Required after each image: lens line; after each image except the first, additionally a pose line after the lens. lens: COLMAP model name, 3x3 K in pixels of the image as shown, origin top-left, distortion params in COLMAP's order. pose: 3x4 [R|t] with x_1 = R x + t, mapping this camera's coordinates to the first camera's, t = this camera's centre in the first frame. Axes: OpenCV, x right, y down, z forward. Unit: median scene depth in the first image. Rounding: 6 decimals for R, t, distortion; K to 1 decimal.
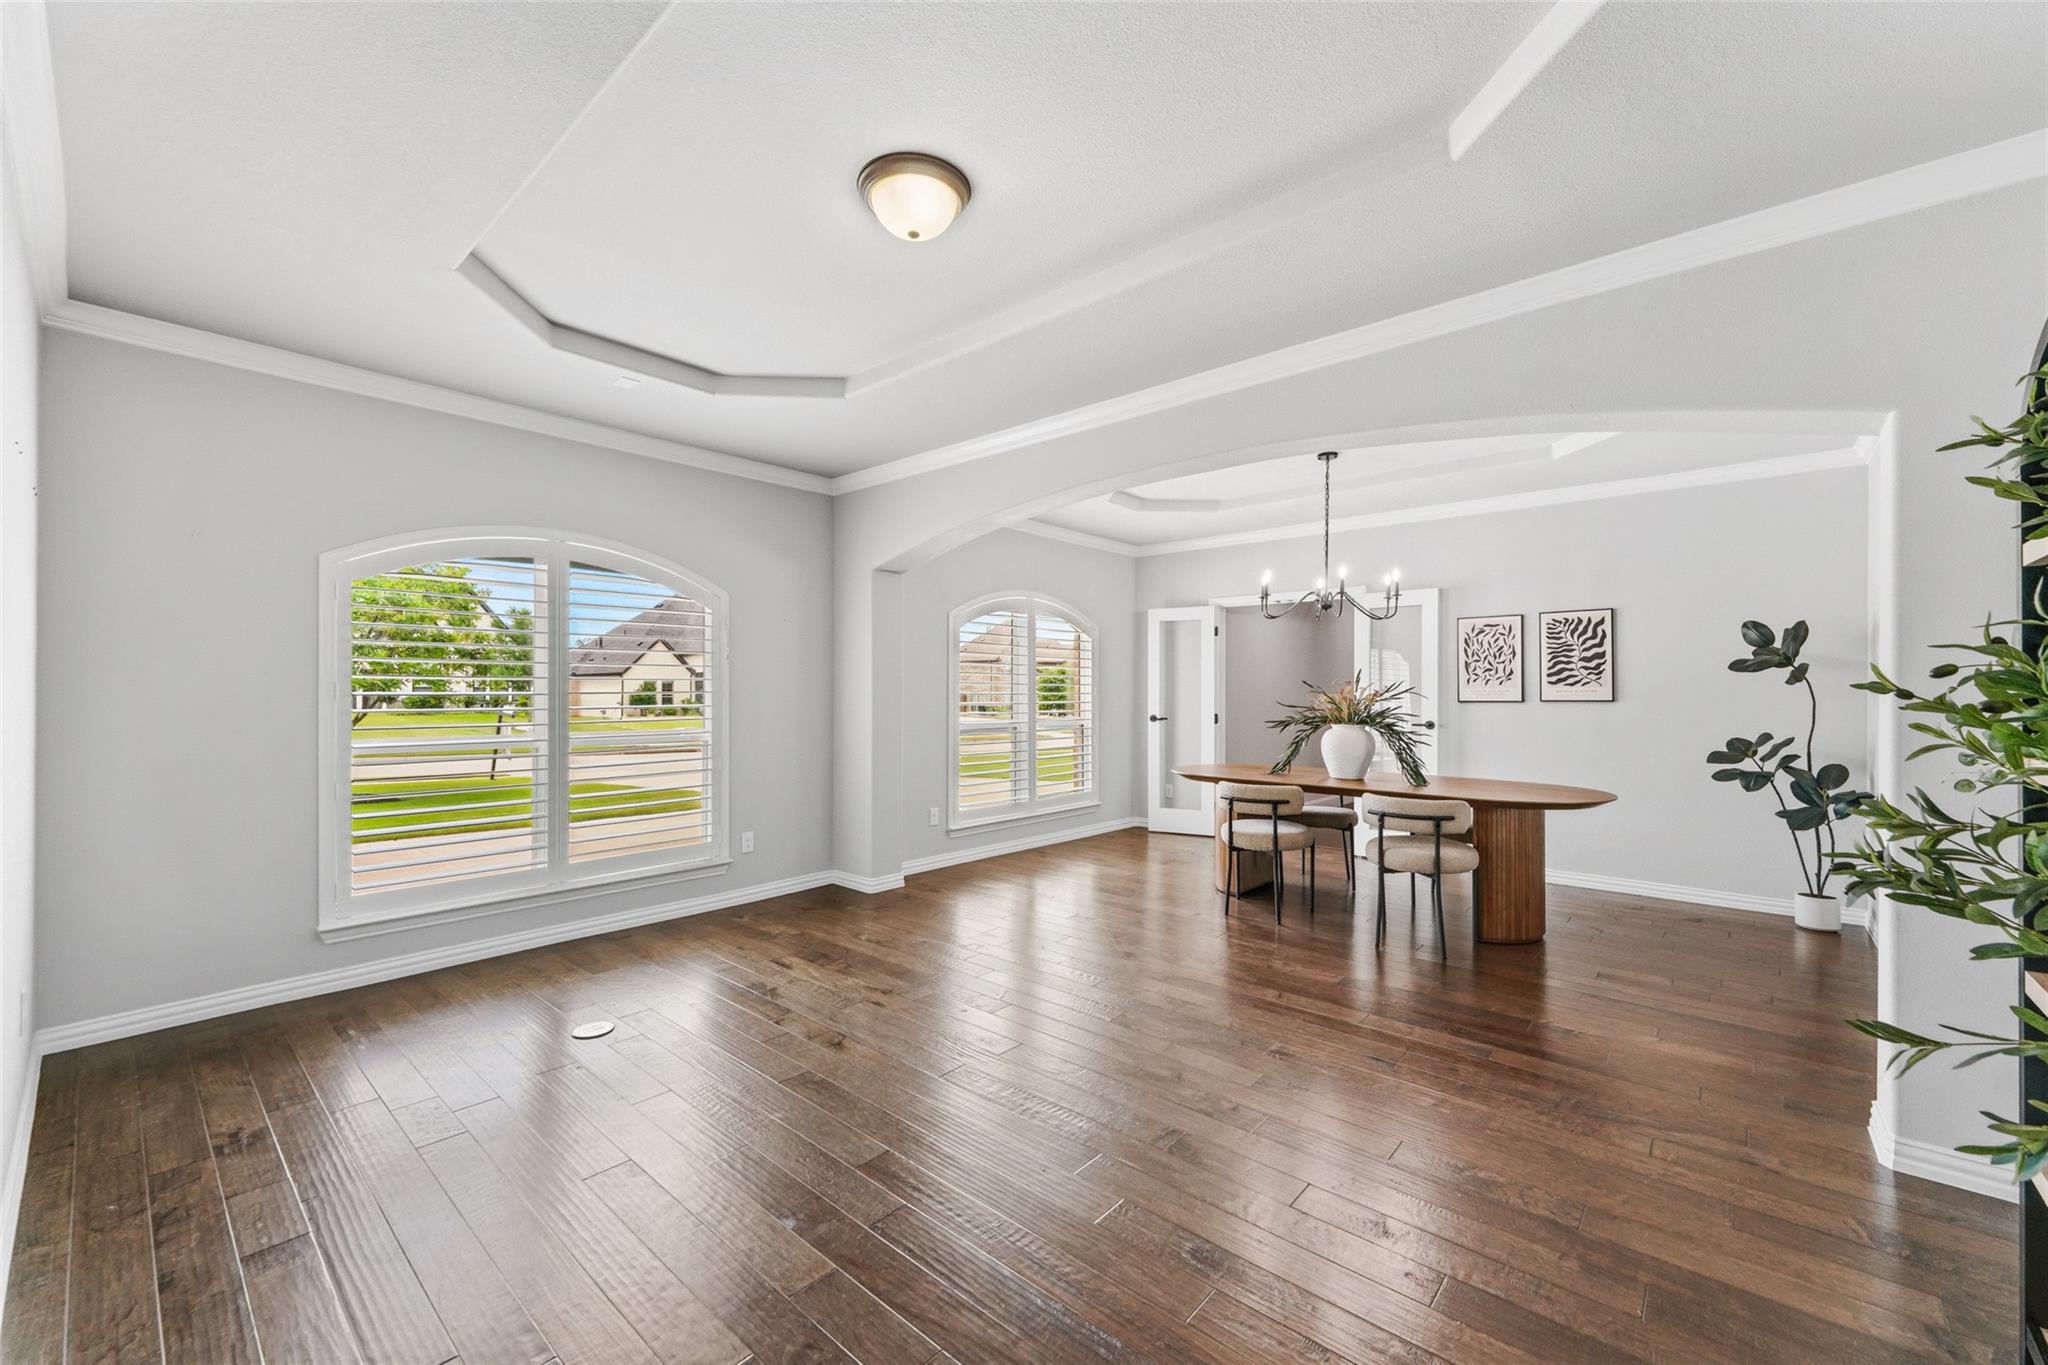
lens RADIAL K [[808.9, 0, 1021.6], [0, 808.9, 688.5], [0, 0, 1]] dist [0.004305, -0.000908]
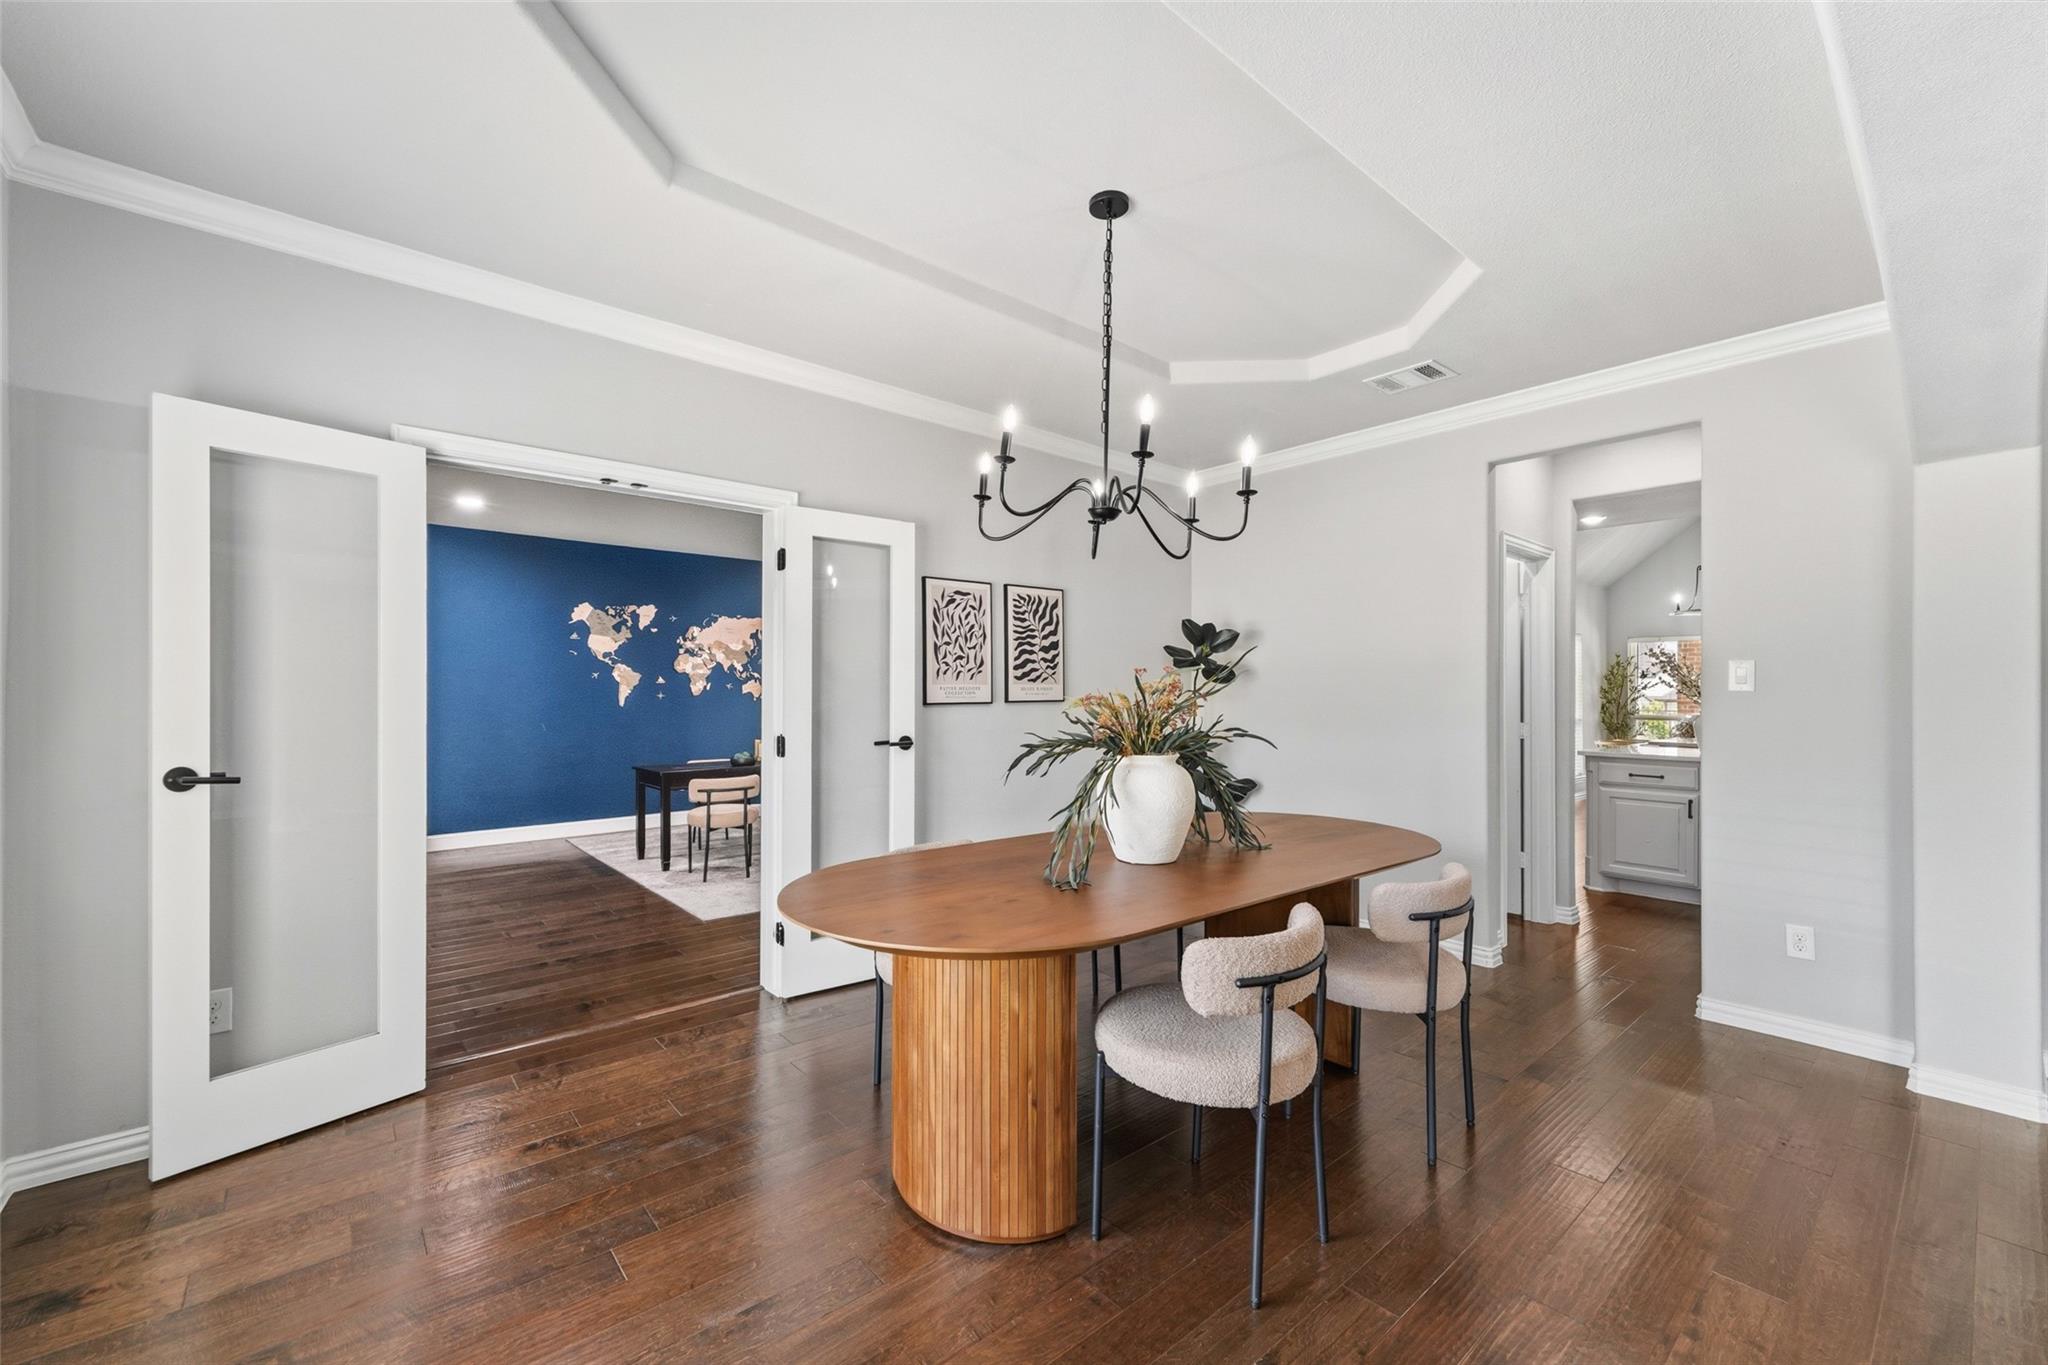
lens RADIAL K [[808.9, 0, 1014.9], [0, 808.9, 691.5], [0, 0, 1]] dist [0.004305, -0.000908]
pose [[0.154100, -0.000160, 0.988055, -0.099603], [-0.005775, 0.999983, 0.001062, 0.005096], [-0.988038, -0.005870, 0.154096, 0.890984]]
